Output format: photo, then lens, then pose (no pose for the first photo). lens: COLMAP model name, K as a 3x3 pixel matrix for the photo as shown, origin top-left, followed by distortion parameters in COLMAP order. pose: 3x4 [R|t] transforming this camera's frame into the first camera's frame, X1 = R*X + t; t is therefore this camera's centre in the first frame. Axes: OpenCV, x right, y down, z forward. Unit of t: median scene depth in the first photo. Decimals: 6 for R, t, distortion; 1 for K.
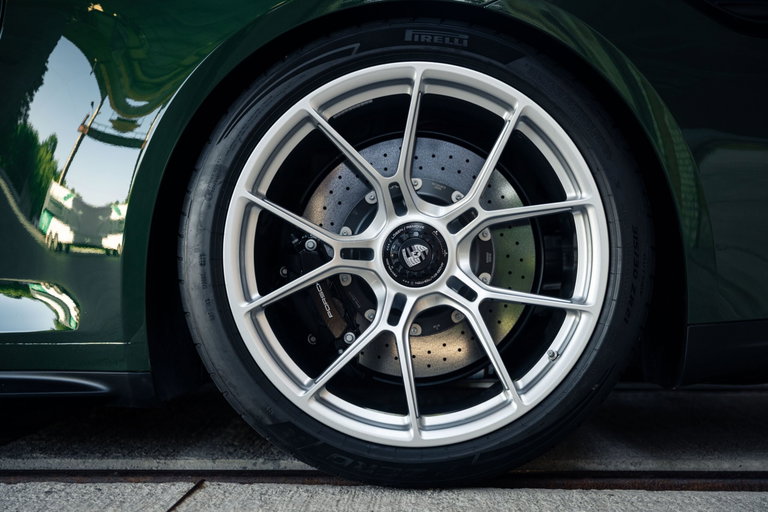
lens RADIAL K [[1211.0, 0, 353.8], [0, 1211.0, 257.7], [0, 0, 1]] dist [0.008848, 0.032228]
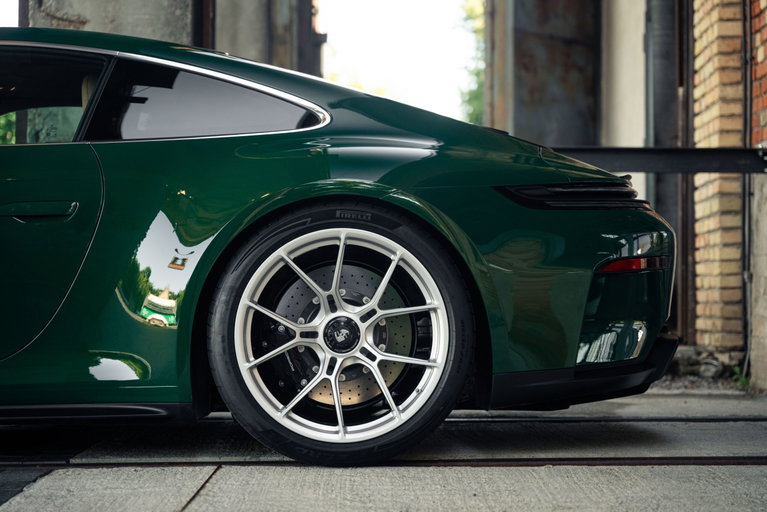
lens RADIAL K [[1458.3, 0, 383.5], [0, 1458.3, 256.0], [0, 0, 1]] dist [0.044256, -0.022856]
pose [[0.996645, -0.000266, 0.081840, -0.062930], [0.002203, 0.999720, -0.023575, -0.067622], [-0.081810, 0.023676, 0.996367, -1.129985]]
